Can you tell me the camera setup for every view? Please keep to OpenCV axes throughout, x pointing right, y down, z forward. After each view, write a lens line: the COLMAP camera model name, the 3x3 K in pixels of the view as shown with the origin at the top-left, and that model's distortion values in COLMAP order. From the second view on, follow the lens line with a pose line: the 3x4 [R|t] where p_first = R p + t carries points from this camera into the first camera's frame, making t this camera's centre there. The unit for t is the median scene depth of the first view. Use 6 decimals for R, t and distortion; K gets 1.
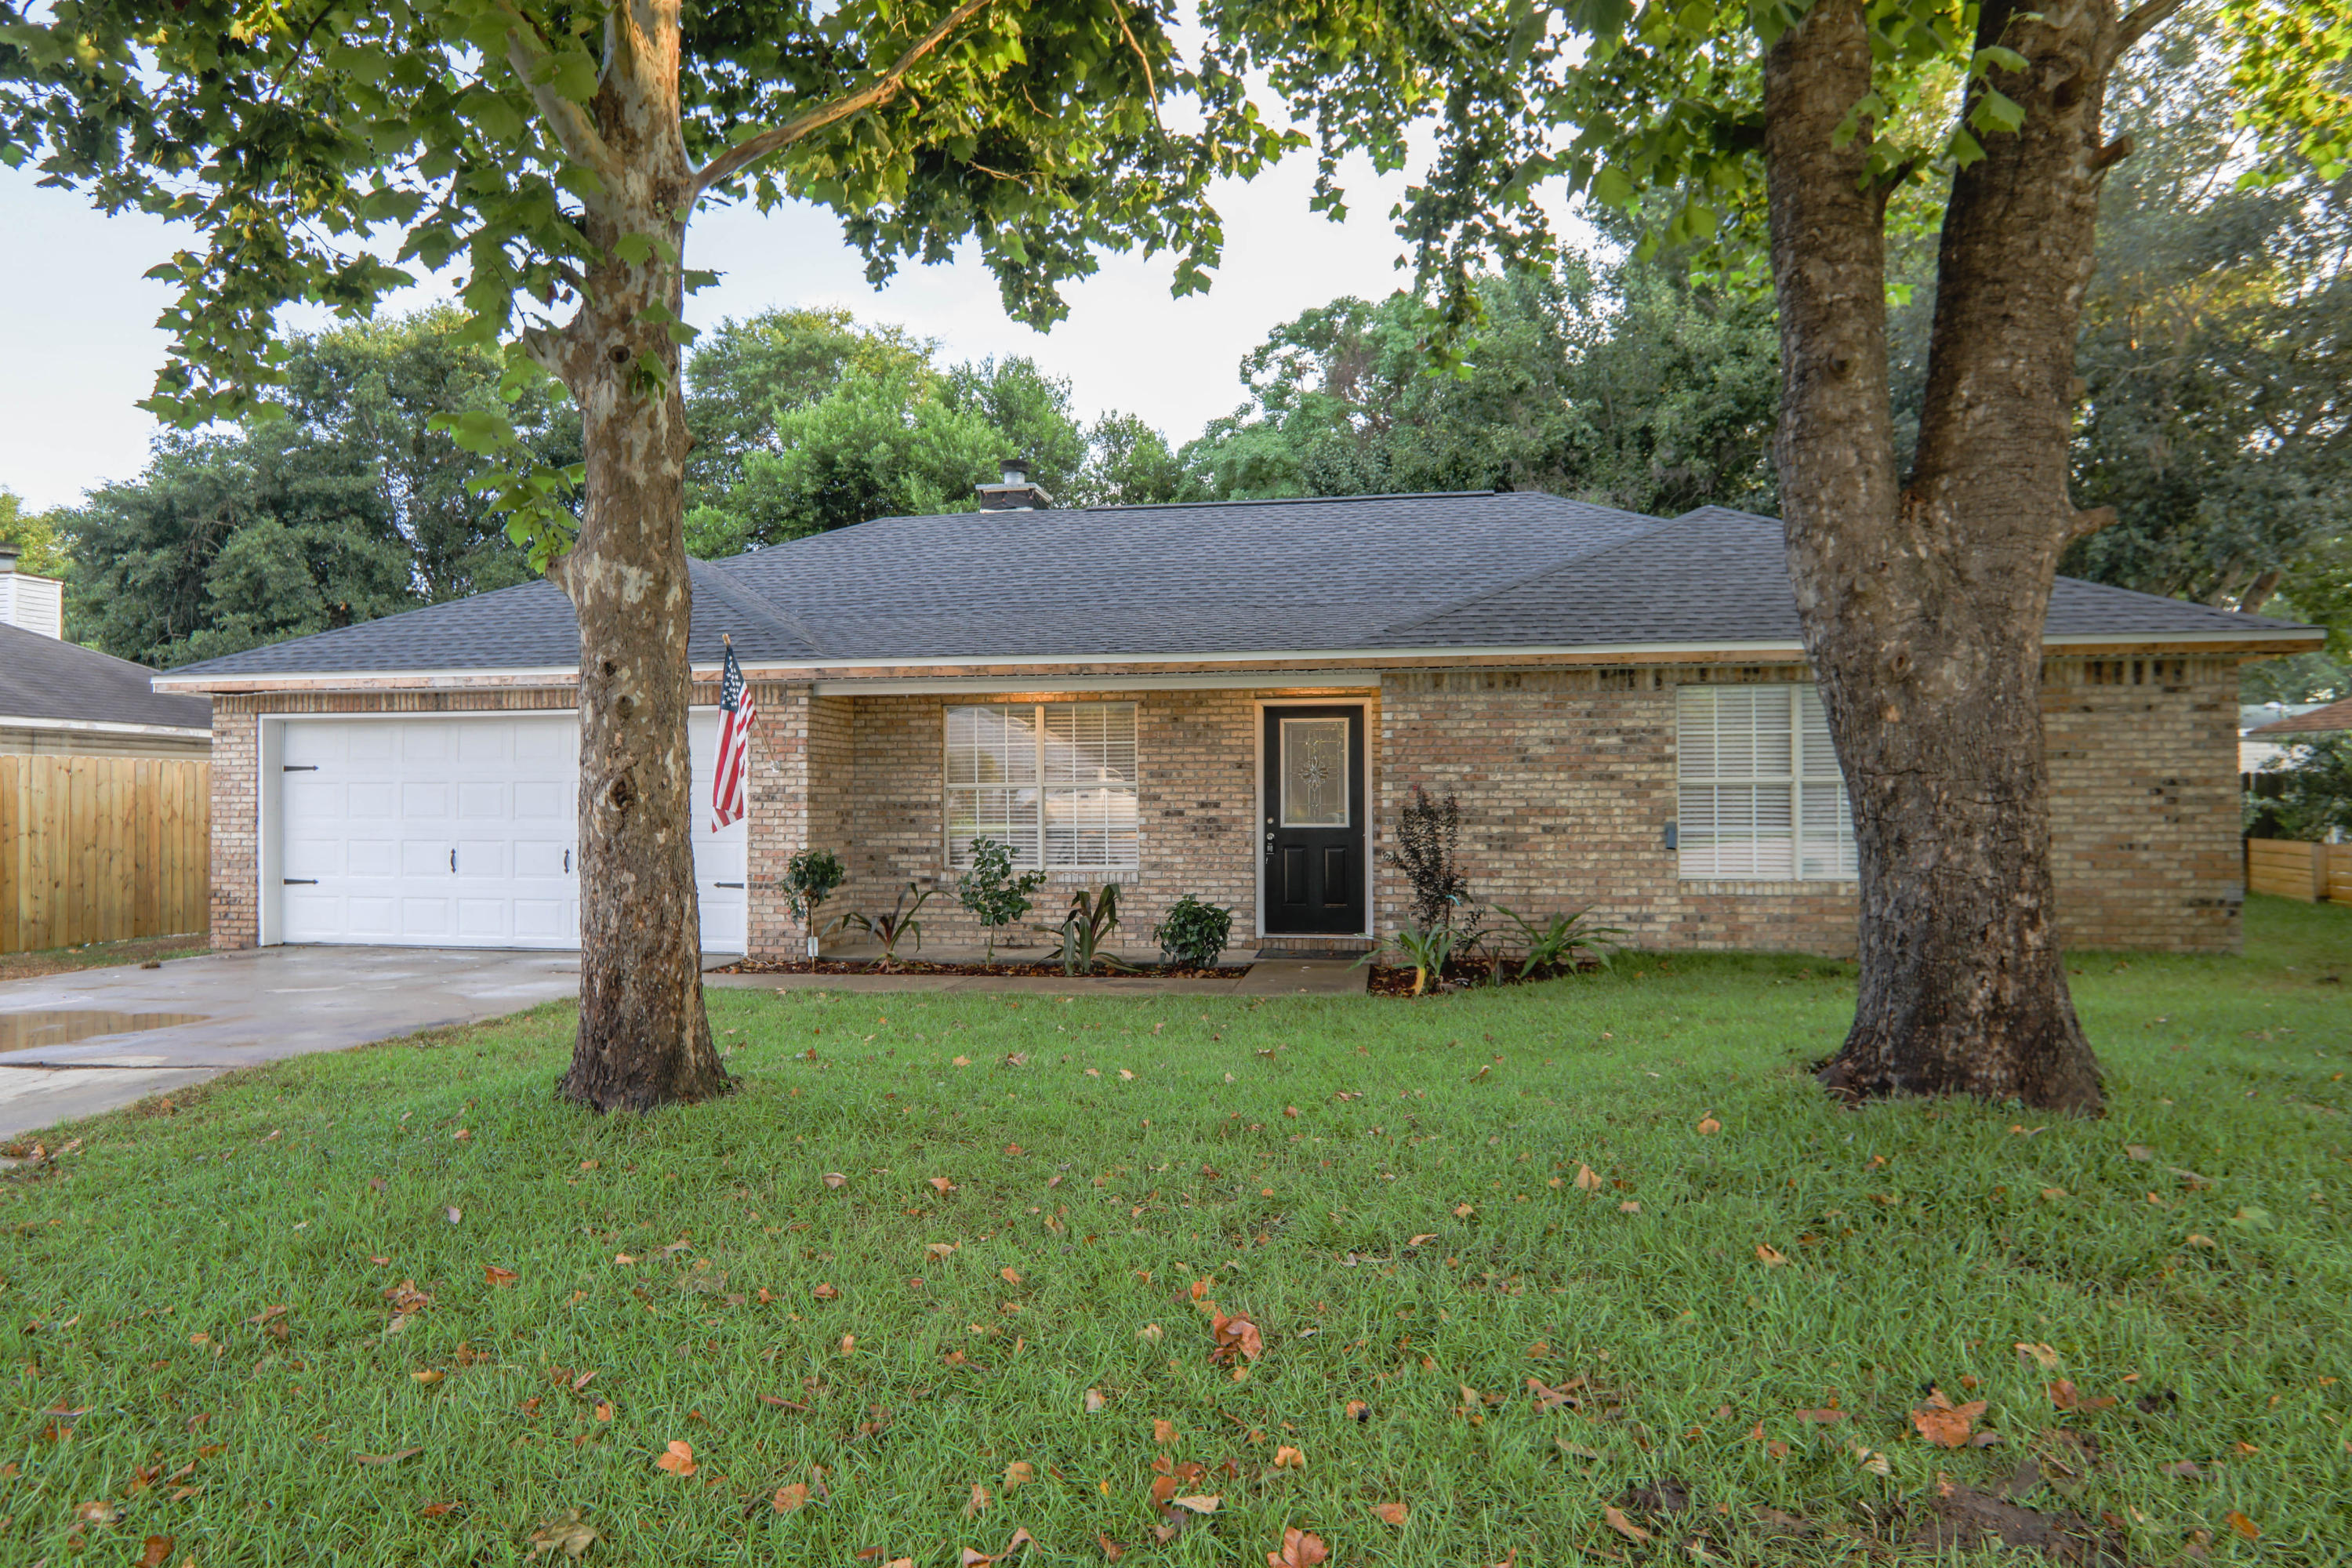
lens RADIAL K [[1420.6, 0, 1179.2], [0, 1420.6, 770.9], [0, 0, 1]] dist [-0.045990, 0.013366]
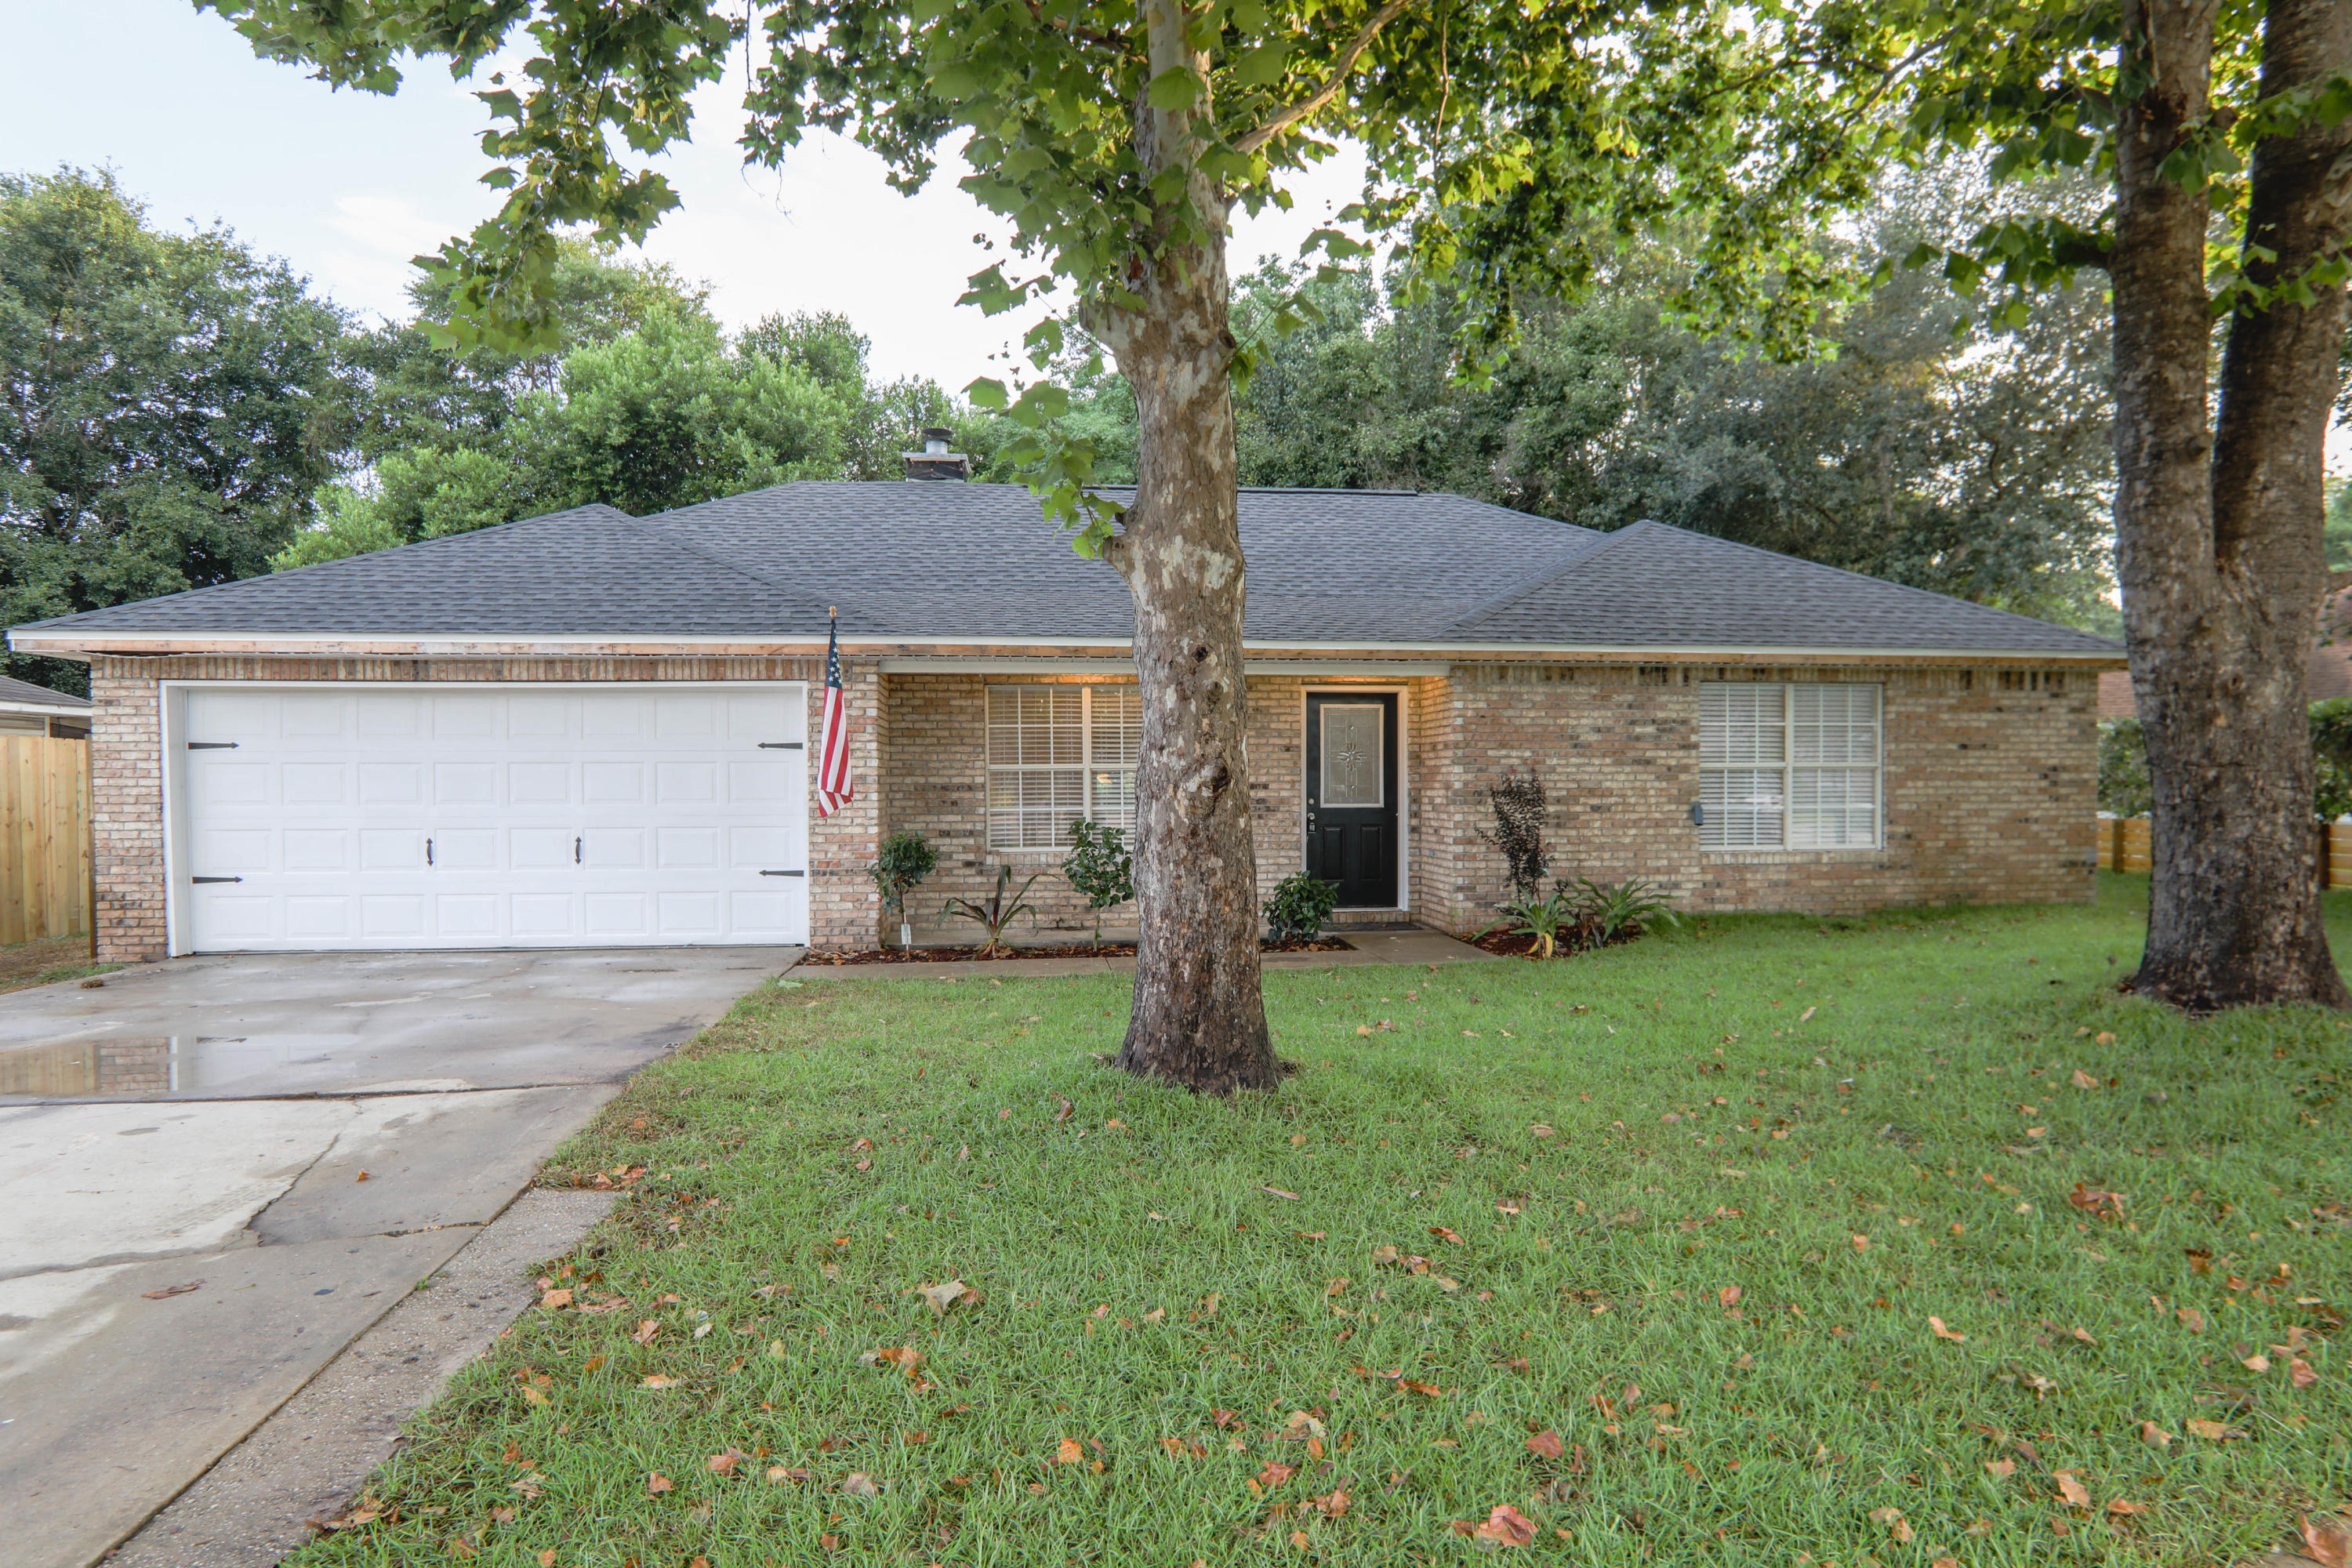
lens RADIAL K [[1445.2, 0, 1174.5], [0, 1445.2, 809.8], [0, 0, 1]] dist [-0.052685, 0.013302]
pose [[0.954795, -0.006174, 0.297201, -0.396678], [-0.006336, 0.999135, 0.041109, -0.002389], [-0.297197, -0.041134, 0.953930, 0.012528]]
